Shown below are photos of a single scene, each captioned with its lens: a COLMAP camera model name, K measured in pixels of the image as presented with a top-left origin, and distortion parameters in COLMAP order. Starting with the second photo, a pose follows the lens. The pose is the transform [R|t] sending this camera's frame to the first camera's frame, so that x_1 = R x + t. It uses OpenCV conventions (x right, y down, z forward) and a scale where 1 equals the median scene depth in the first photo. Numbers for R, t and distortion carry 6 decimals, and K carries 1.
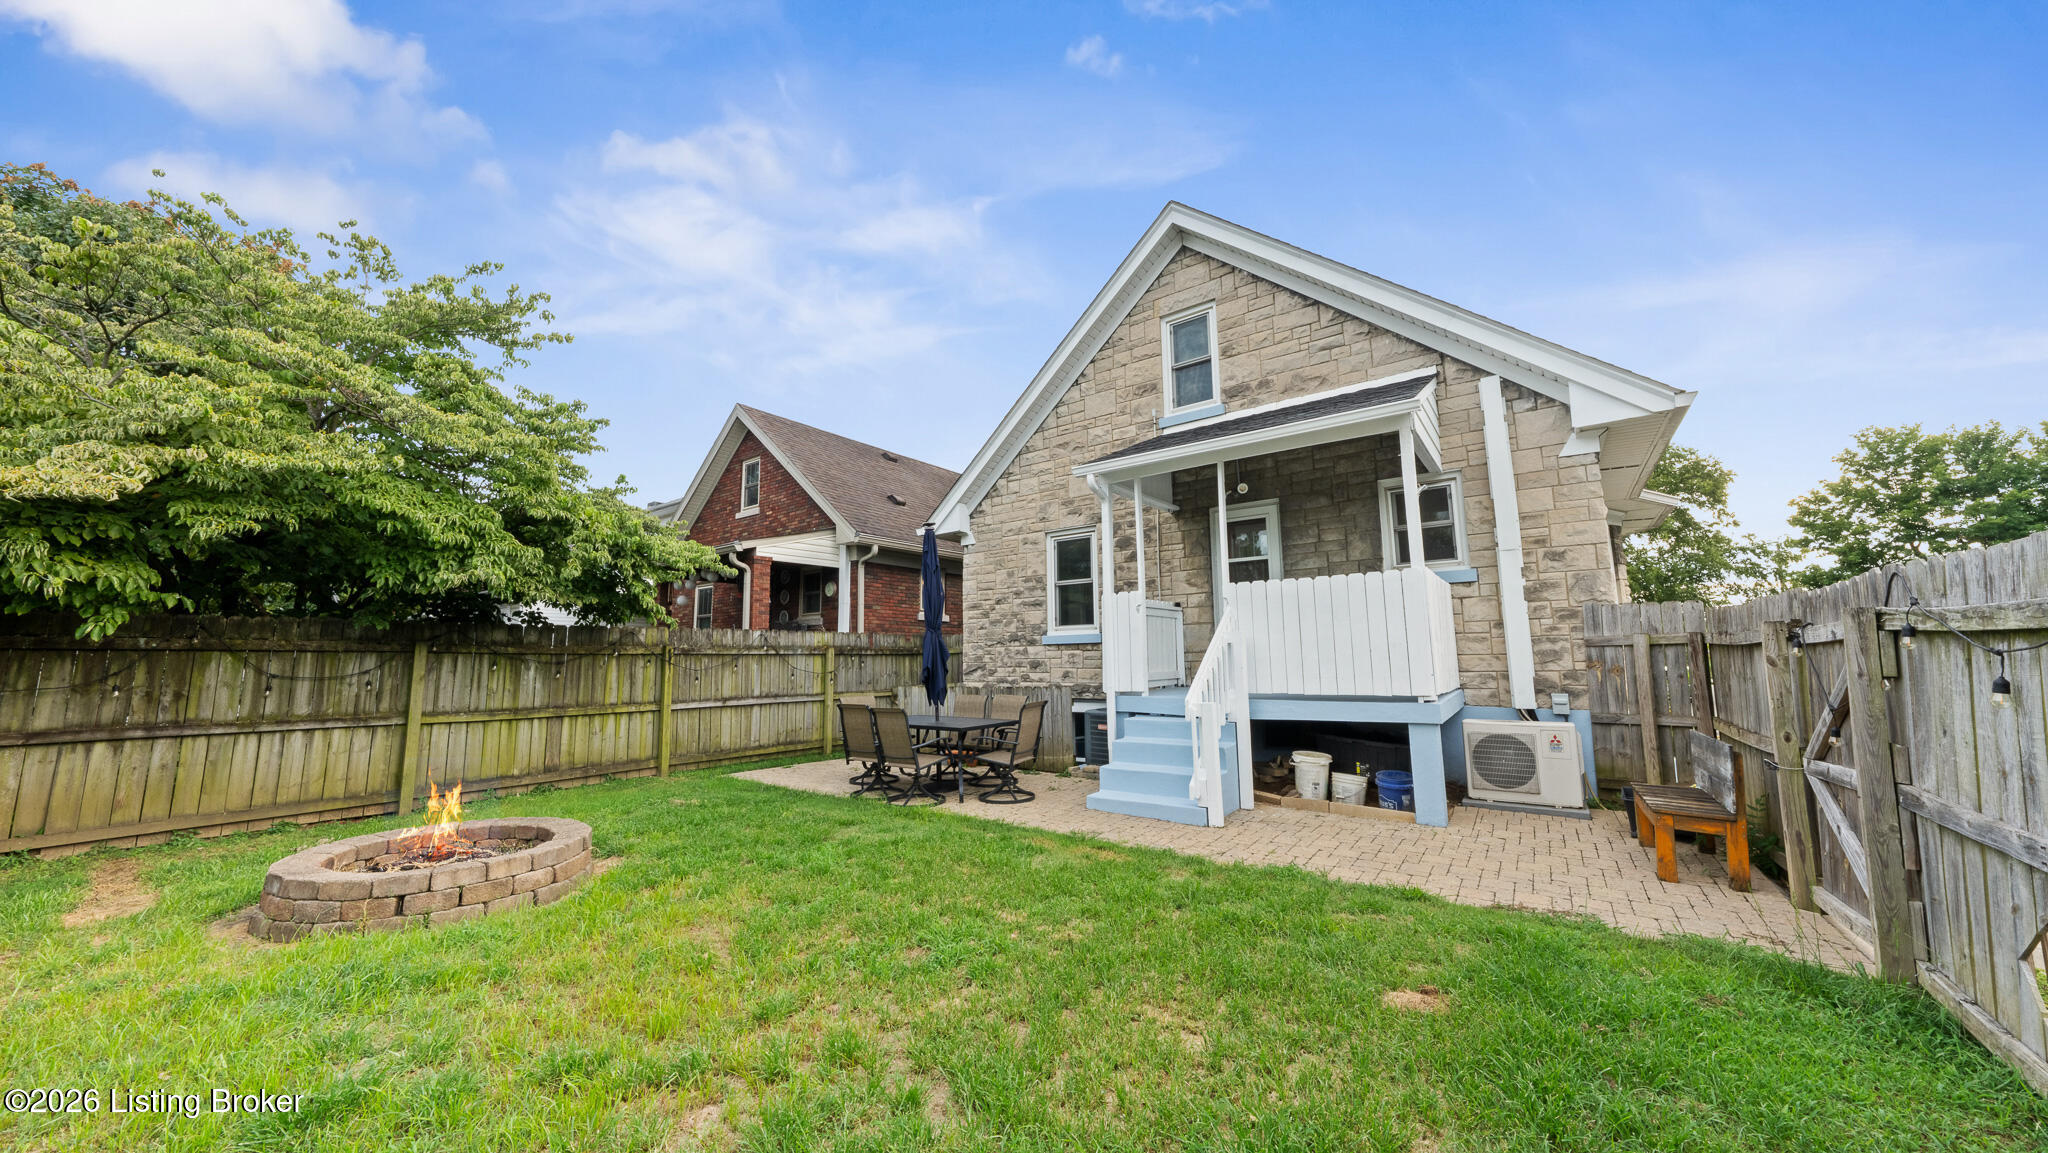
lens RADIAL K [[704.5, 0, 1019.0], [0, 704.5, 583.6], [0, 0, 1]] dist [0.002444, 0.000033]
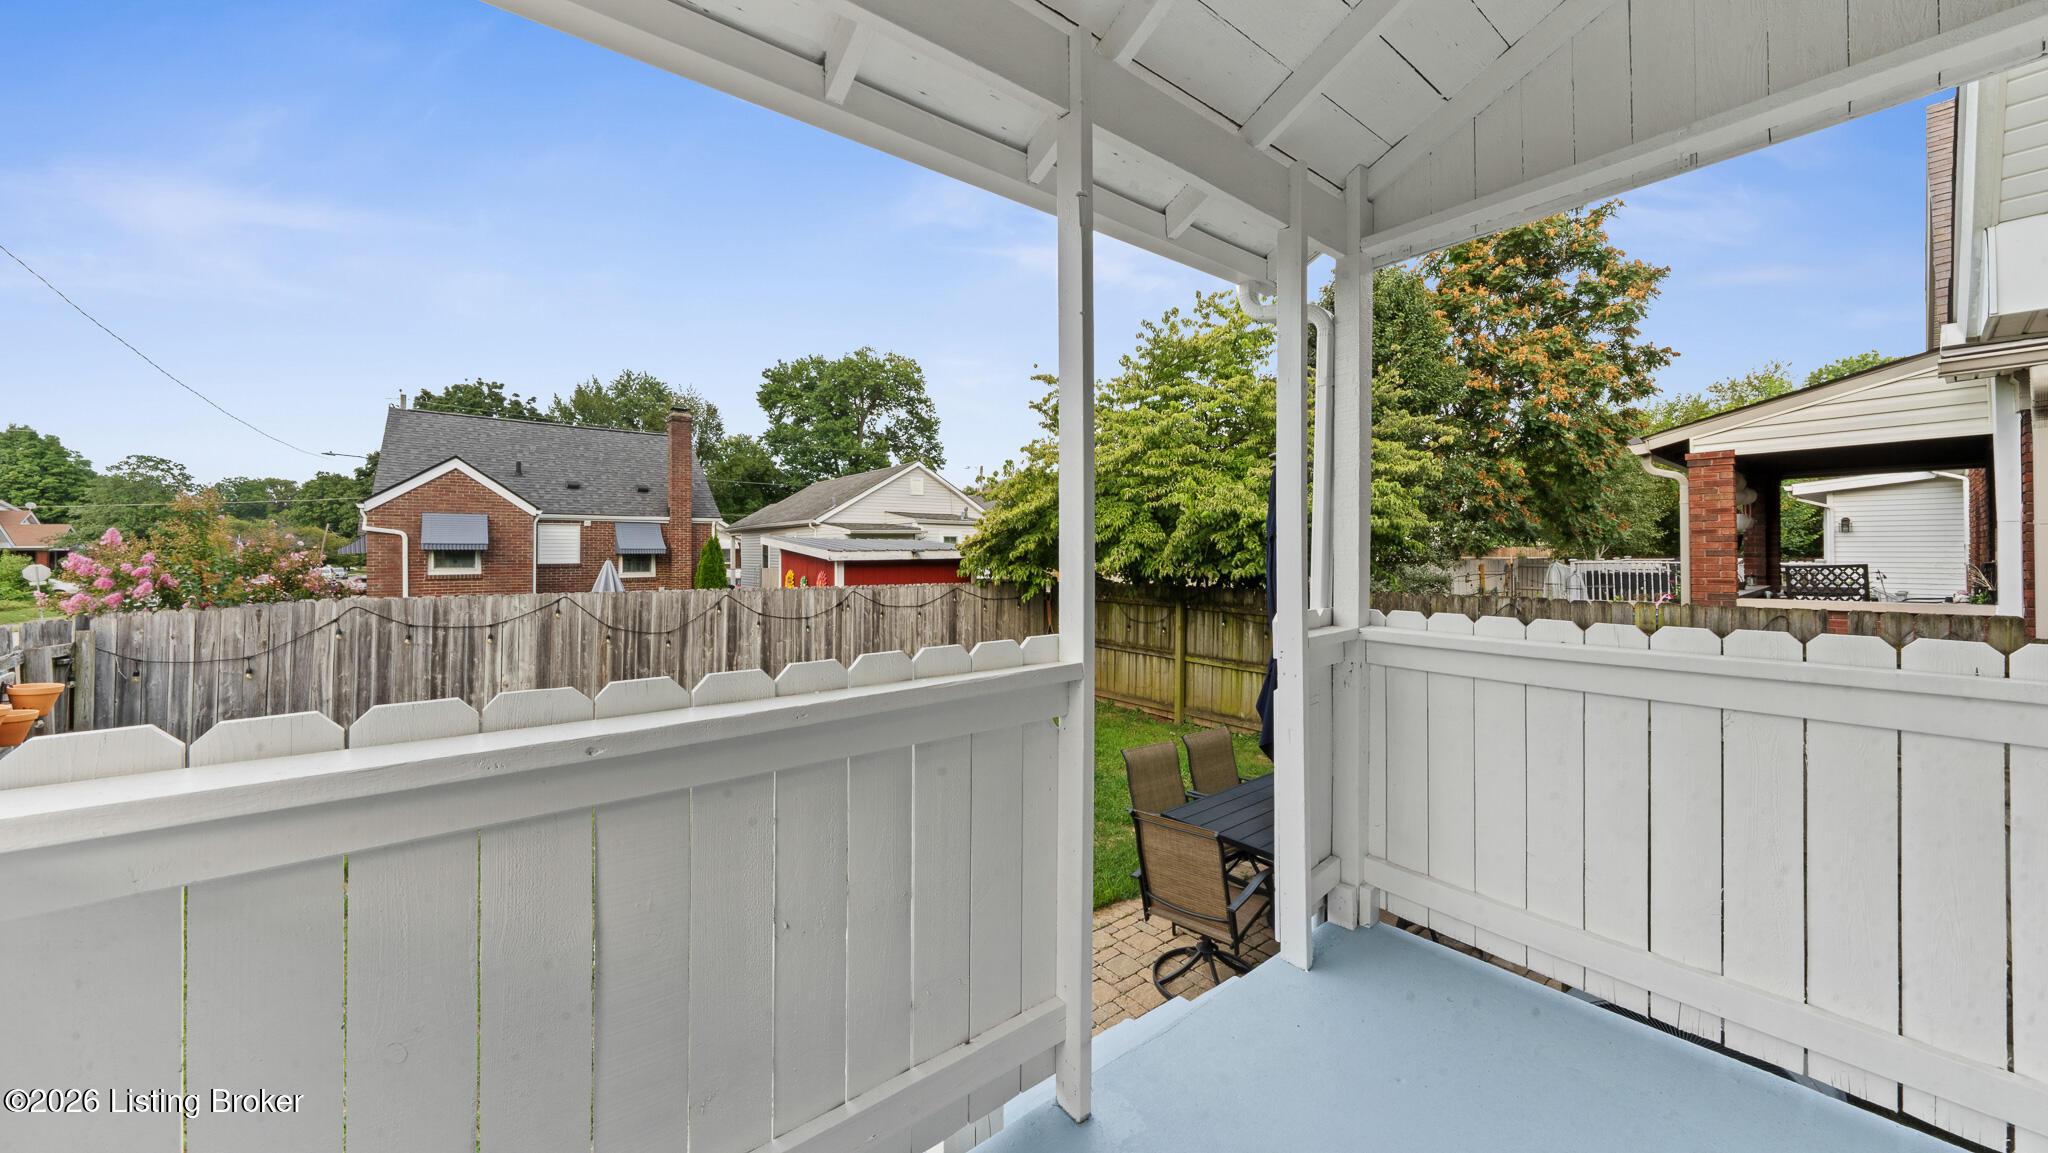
lens RADIAL K [[704.5, 0, 1024.3], [0, 704.5, 539.3], [0, 0, 1]] dist [0.002444, 0.000033]
pose [[-0.254989, -0.001550, -0.966943, 0.395667], [0.117822, 0.992497, -0.032661, -0.019669], [0.959739, -0.122255, -0.252893, 0.776874]]
